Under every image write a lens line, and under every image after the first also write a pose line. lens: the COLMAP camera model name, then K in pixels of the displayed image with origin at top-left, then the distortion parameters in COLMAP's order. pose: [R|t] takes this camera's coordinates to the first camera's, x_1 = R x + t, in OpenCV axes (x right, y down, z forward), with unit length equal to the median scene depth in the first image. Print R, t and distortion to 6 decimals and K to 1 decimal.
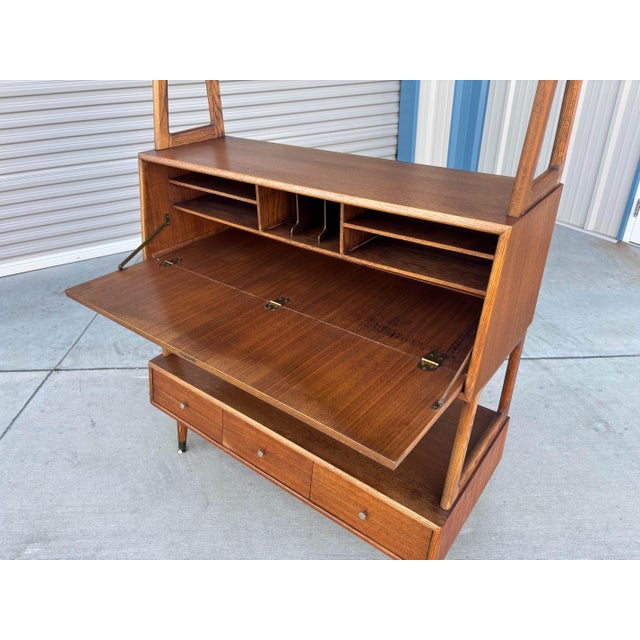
lens RADIAL K [[496.1, 0, 320.0], [0, 496.1, 320.0], [0, 0, 1]] dist [0.011541, -0.002085]
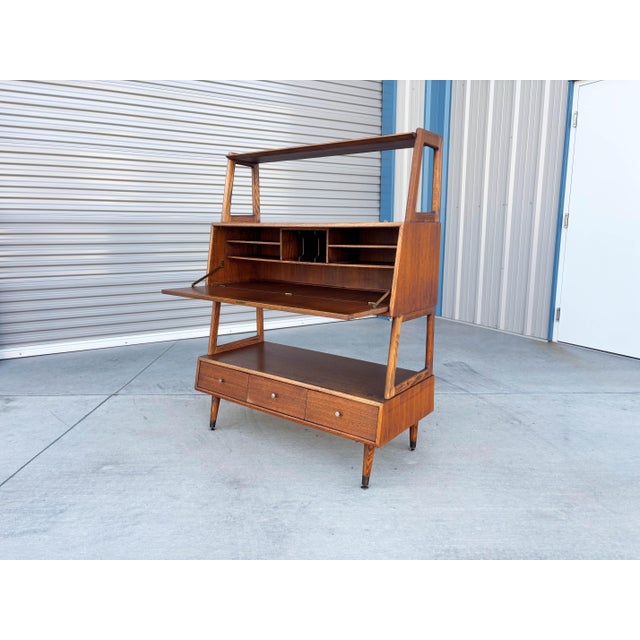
lens RADIAL K [[494.8, 0, 323.1], [0, 494.8, 312.2], [0, 0, 1]] dist [0.013253, -0.009797]
pose [[0.999723, 0.022994, 0.004937, 0.015481], [-0.019780, 0.935631, -0.352425, 0.424261], [-0.012723, 0.352230, 0.935827, -0.389798]]
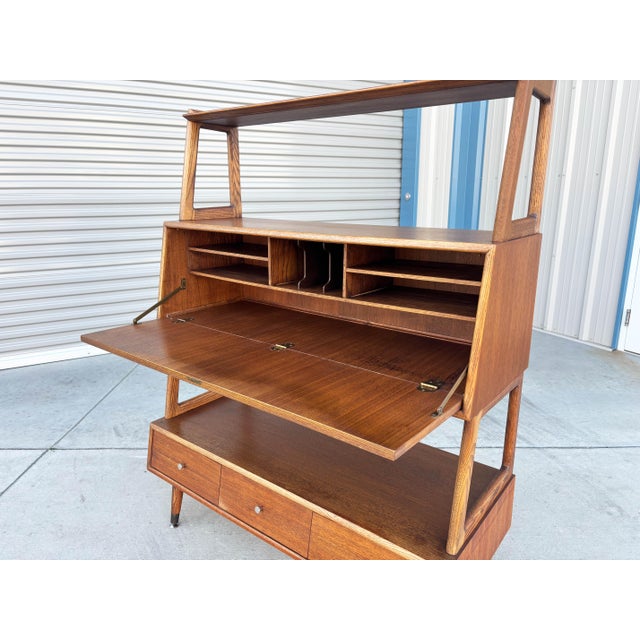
lens RADIAL K [[495.1, 0, 324.1], [0, 495.1, 320.3], [0, 0, 1]] dist [0.014484, -0.005809]
pose [[0.999748, 0.022237, -0.002996, 0.002301], [-0.022232, 0.963694, -0.266081, 0.127783], [-0.003029, 0.266081, 0.963946, -0.014779]]
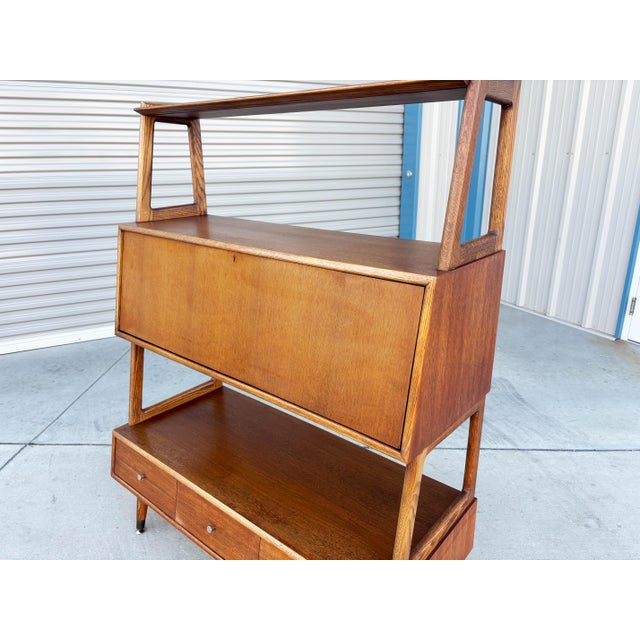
lens RADIAL K [[496.7, 0, 324.9], [0, 496.7, 322.8], [0, 0, 1]] dist [0.010582, -0.003193]
pose [[0.999088, 0.028941, -0.031379, 0.086919], [-0.034618, 0.979408, -0.198902, 0.051220], [0.024977, 0.199807, 0.979517, 0.008261]]
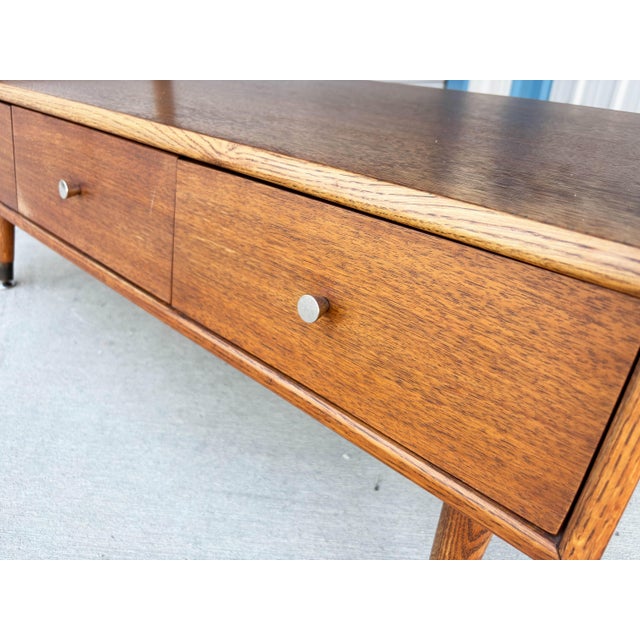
lens RADIAL K [[507.3, 0, 320.0], [0, 507.3, 320.0], [0, 0, 1]] dist [0.006244, 0.002946]
pose [[0.994768, 0.087802, -0.052219, 0.068614], [-0.087870, 0.996131, 0.000997, 0.261829], [0.052105, 0.003597, 0.998635, 0.485844]]
